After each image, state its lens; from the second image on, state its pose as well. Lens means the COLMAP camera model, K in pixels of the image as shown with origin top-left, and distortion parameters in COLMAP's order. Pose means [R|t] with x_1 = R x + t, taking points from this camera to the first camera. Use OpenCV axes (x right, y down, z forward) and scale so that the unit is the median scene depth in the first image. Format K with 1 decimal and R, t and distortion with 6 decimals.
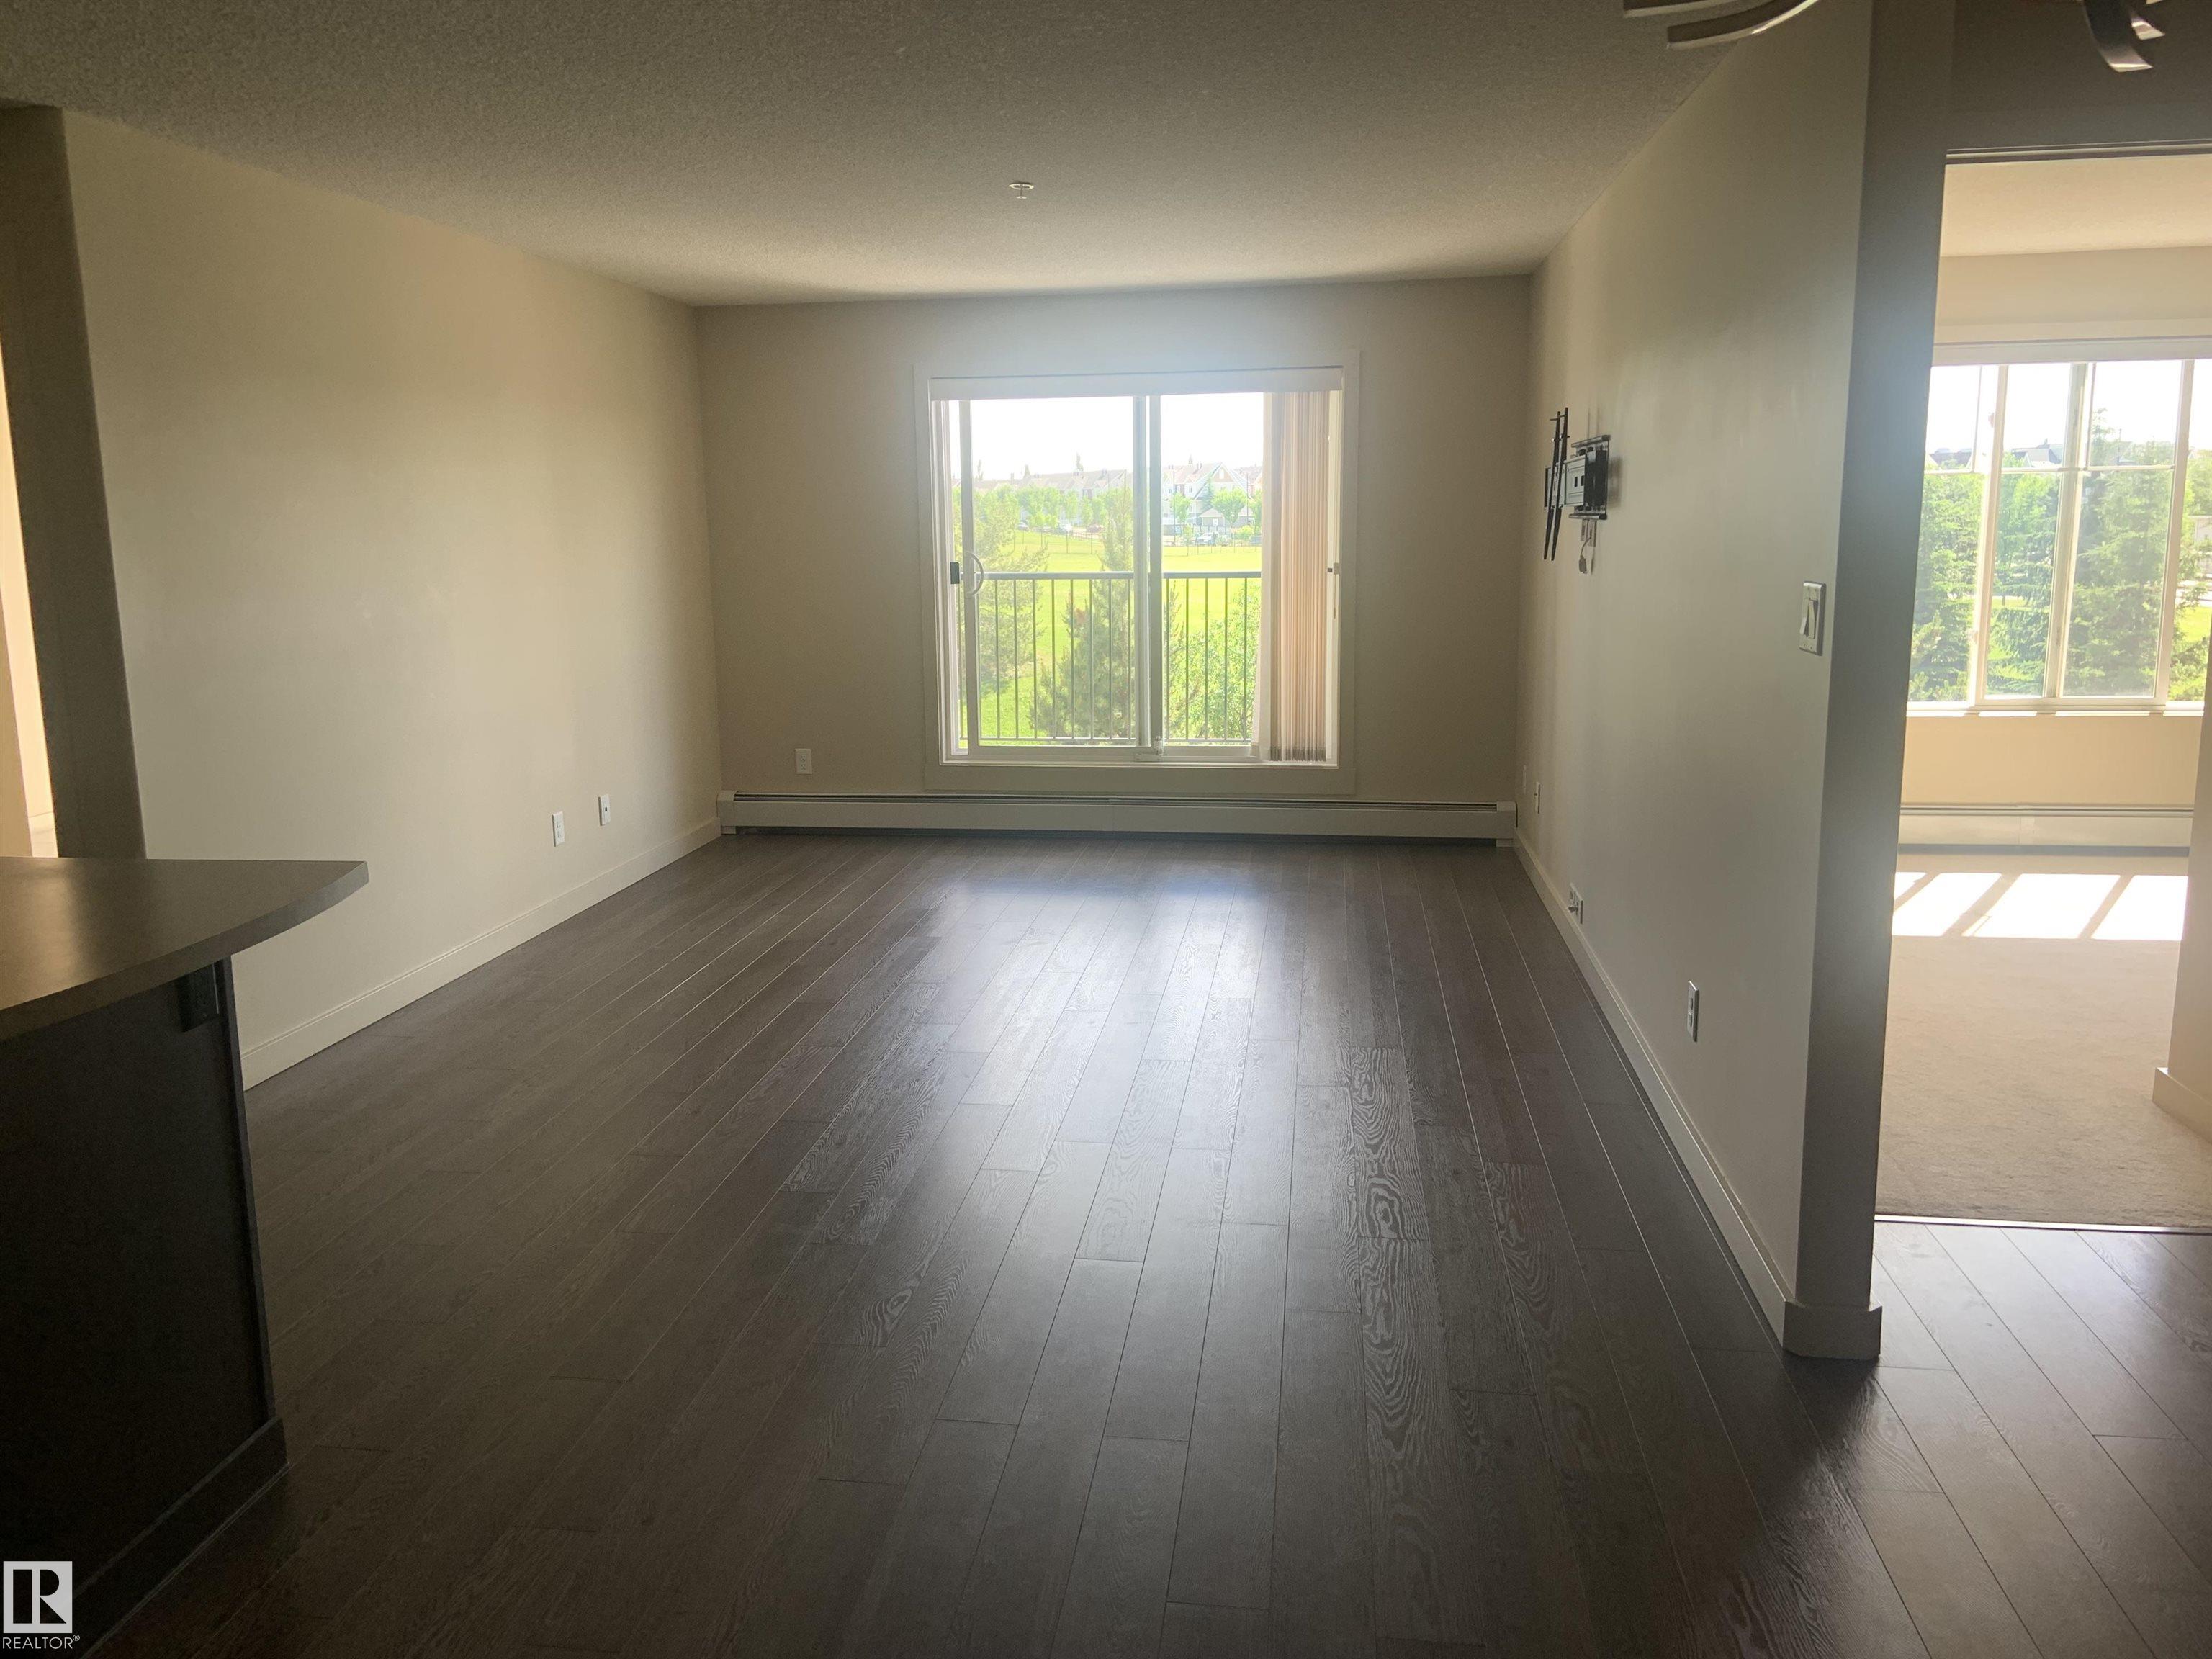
lens RADIAL K [[1682.3, 0, 1104.0], [0, 1682.3, 792.9], [0, 0, 1]] dist [0.125573, -0.170861]
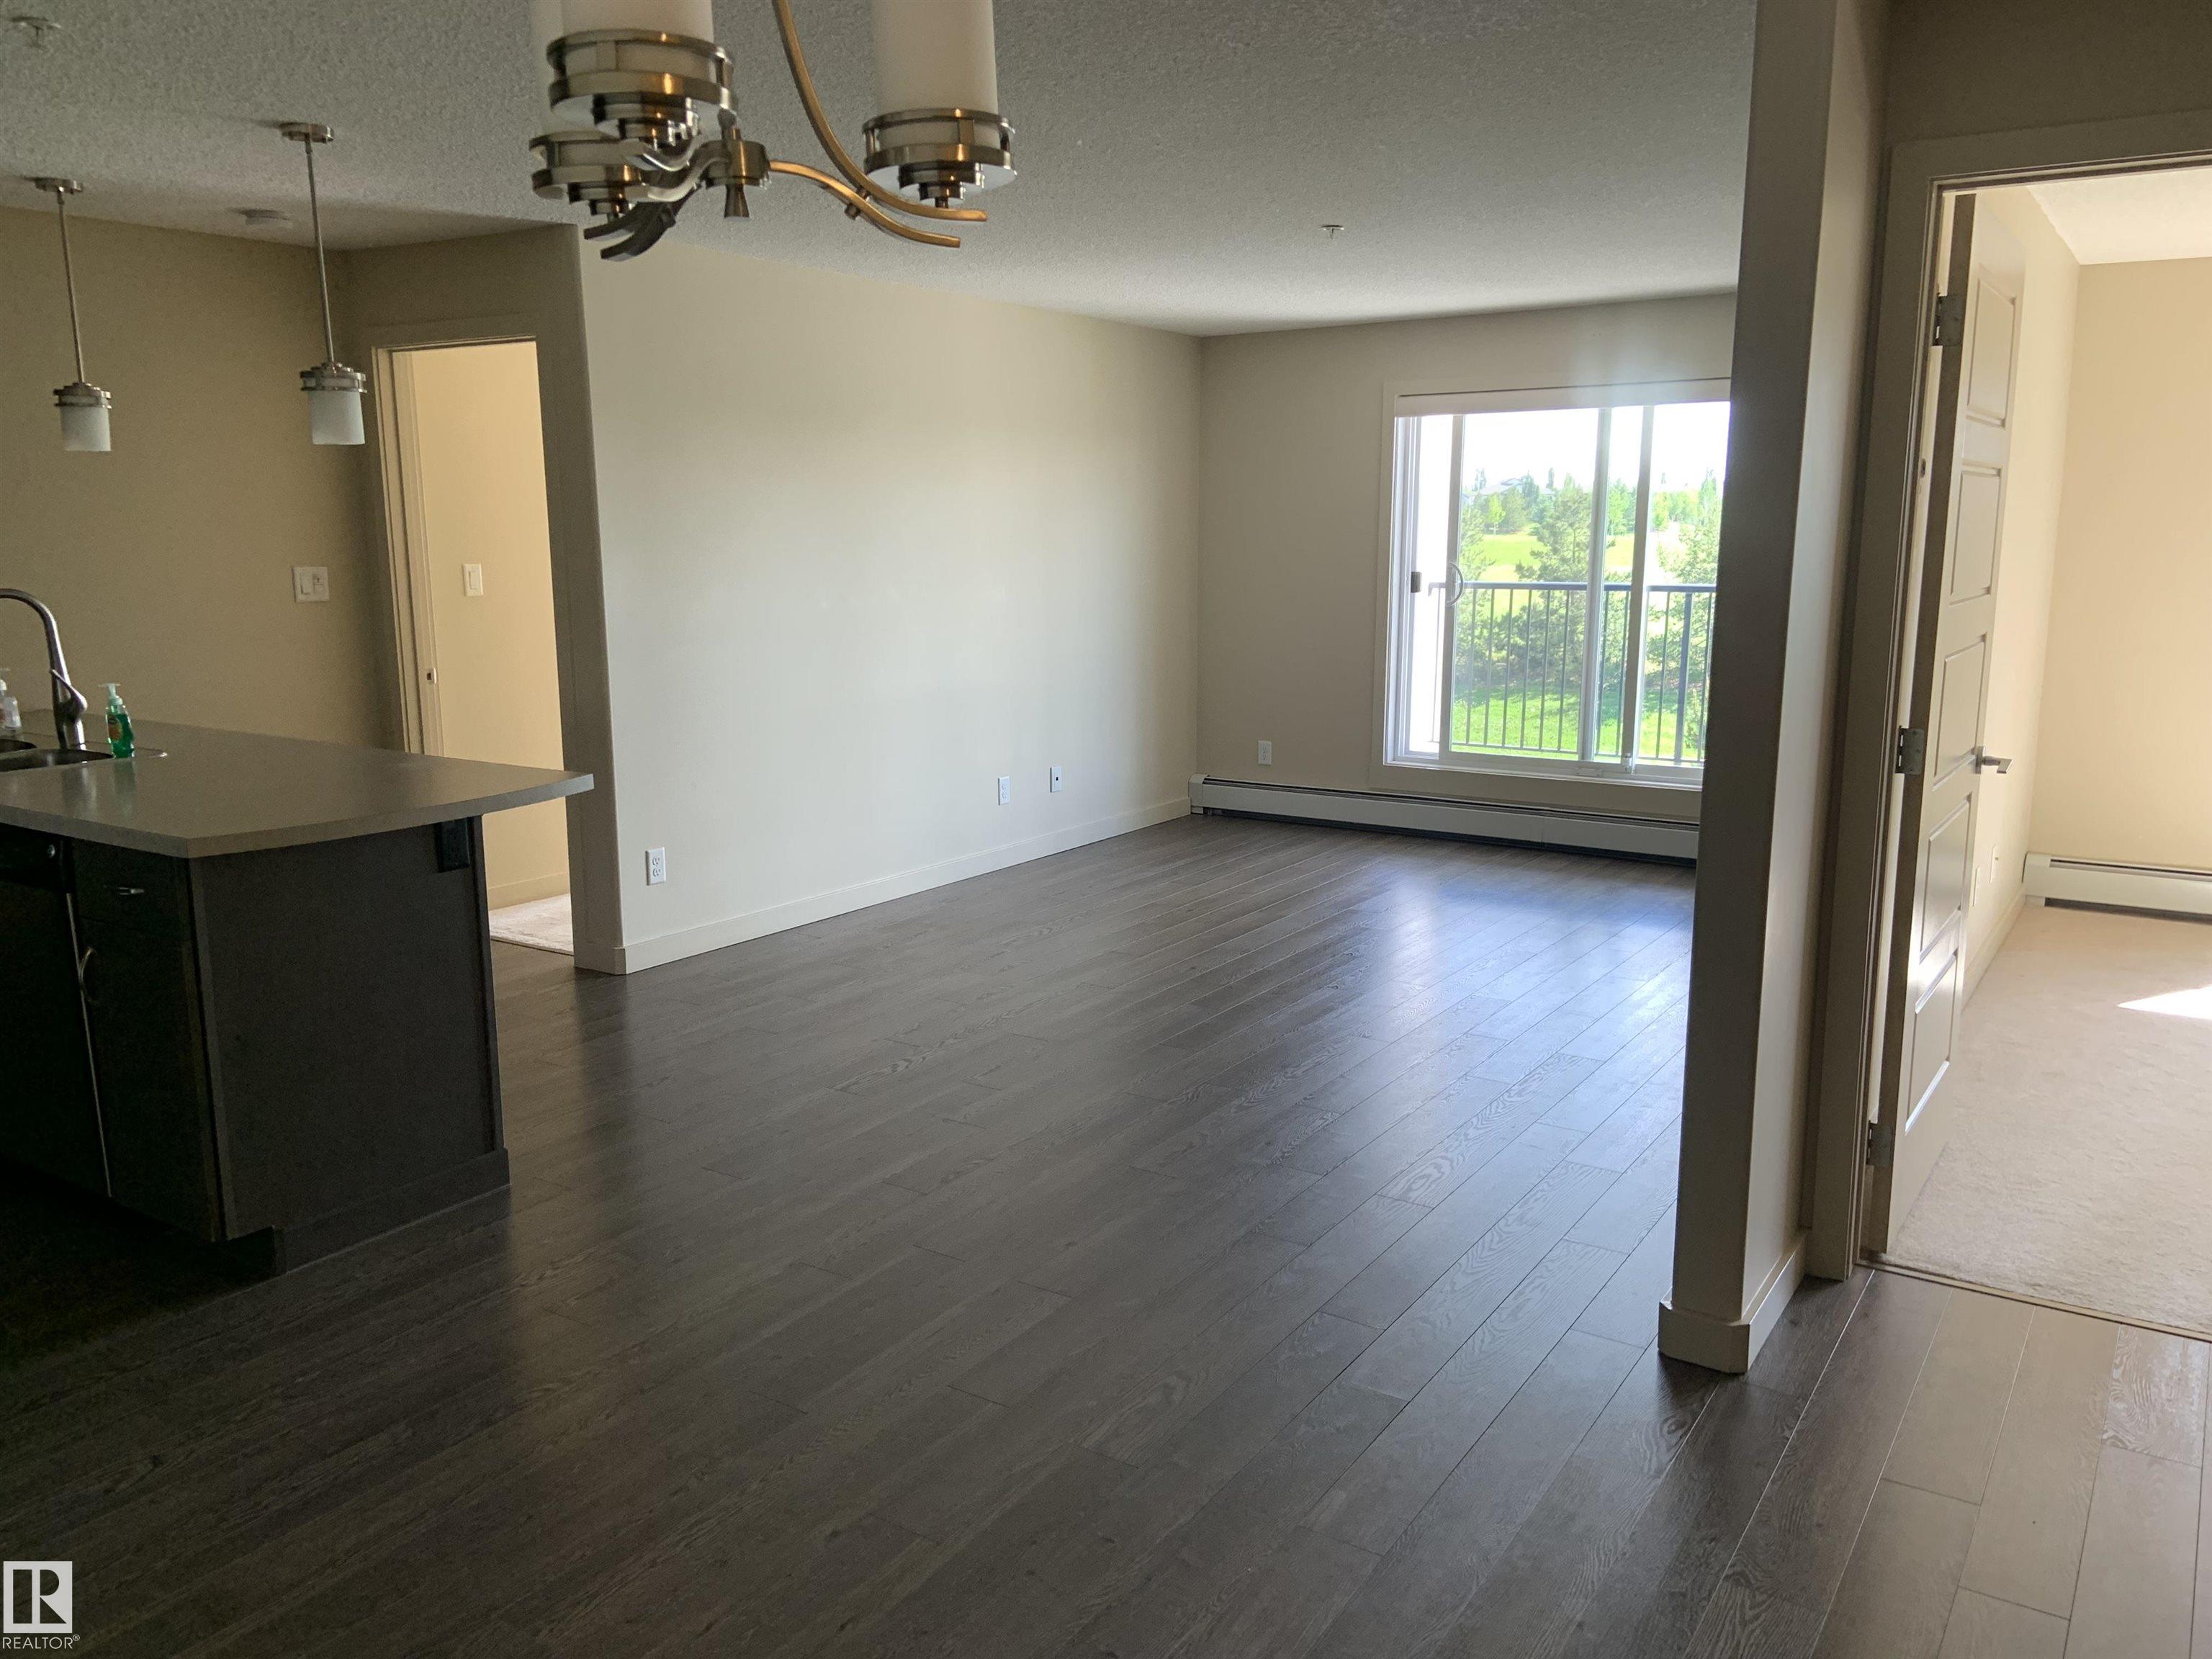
lens RADIAL K [[1704.4, 0, 1101.0], [0, 1704.4, 812.9], [0, 0, 1]] dist [0.124949, -0.196350]
pose [[0.901128, 0.083737, -0.425390, 0.204079], [-0.080837, 0.996416, 0.024901, 0.001308], [0.425951, 0.011948, 0.904667, -0.038070]]
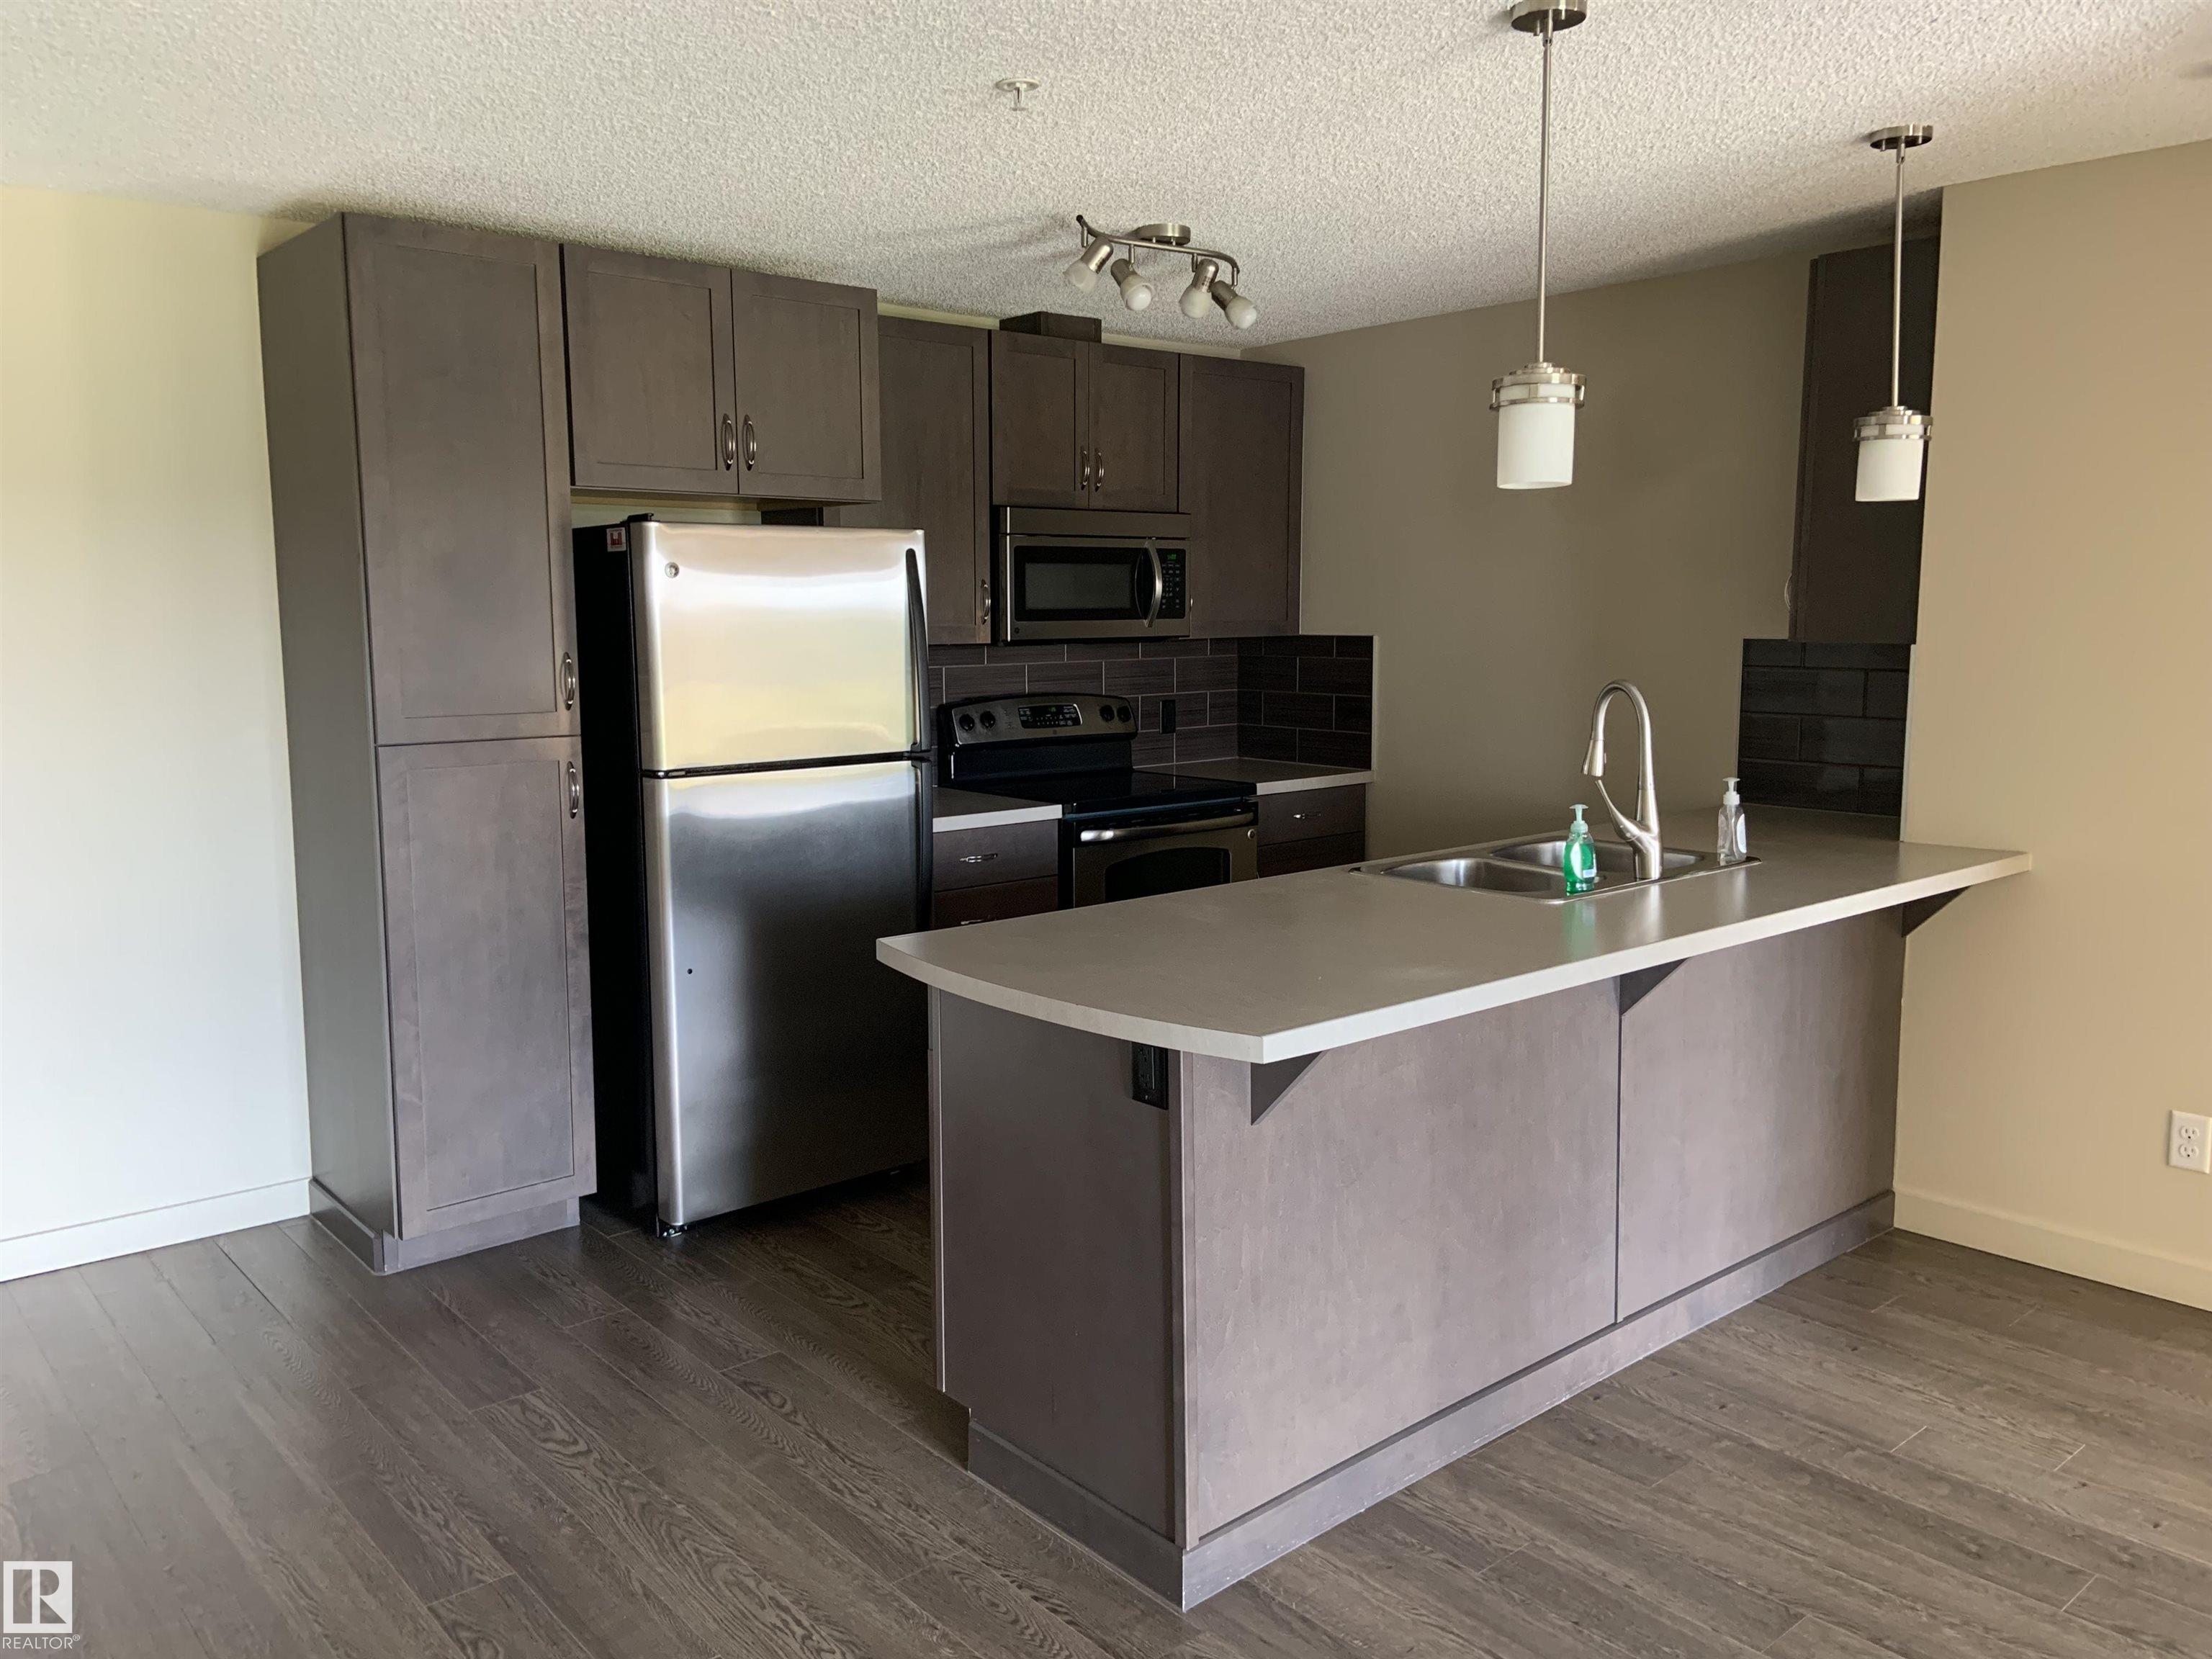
lens RADIAL K [[1655.7, 0, 1101.3], [0, 1655.7, 791.5], [0, 0, 1]] dist [0.109585, -0.167296]
pose [[-0.668347, 0.102170, -0.736799, 0.069851], [-0.108111, 0.966663, 0.232111, -0.091120], [0.735951, 0.234786, -0.635021, 0.518704]]
